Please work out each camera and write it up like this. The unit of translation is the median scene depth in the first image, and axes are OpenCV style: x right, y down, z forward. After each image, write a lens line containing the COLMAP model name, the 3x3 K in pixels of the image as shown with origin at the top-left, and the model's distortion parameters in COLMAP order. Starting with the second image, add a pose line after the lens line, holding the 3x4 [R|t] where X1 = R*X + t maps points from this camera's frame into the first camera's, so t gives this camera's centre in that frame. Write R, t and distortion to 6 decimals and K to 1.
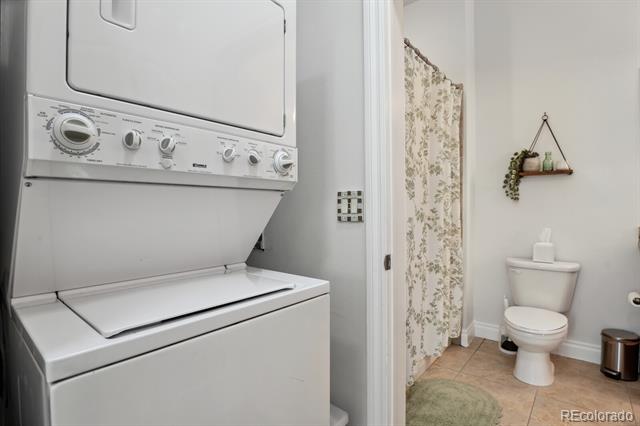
lens RADIAL K [[312.3, 0, 322.0], [0, 312.3, 214.4], [0, 0, 1]] dist [-0.006162, -0.004053]
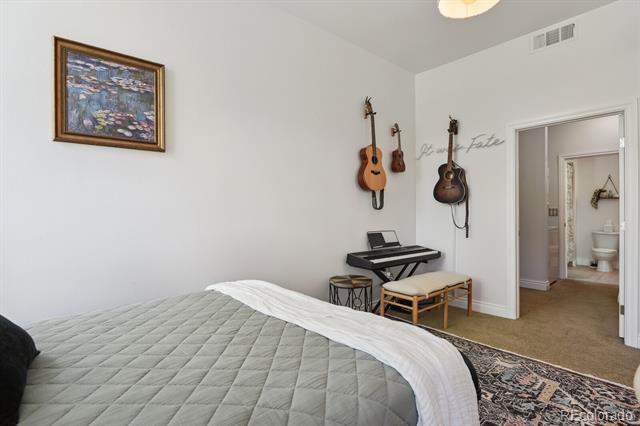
lens RADIAL K [[312.3, 0, 320.0], [0, 312.3, 215.0], [0, 0, 1]] dist [-0.006162, -0.004053]
pose [[0.986535, -0.002076, -0.163537, -1.287119], [0.001633, 0.999995, -0.002839, 0.010978], [0.163542, 0.002534, 0.986533, -2.017576]]
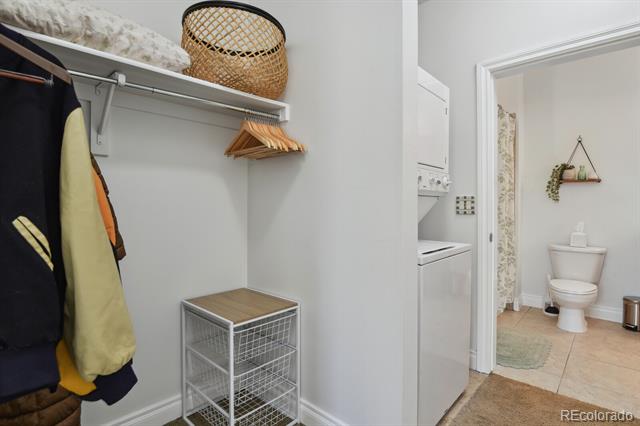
lens RADIAL K [[312.3, 0, 323.4], [0, 312.3, 207.7], [0, 0, 1]] dist [-0.006162, -0.004053]
pose [[0.998666, 0.008243, -0.050973, -0.329975], [-0.008802, 0.999904, -0.010742, 0.007111], [0.050880, 0.011177, 0.998642, -0.408160]]
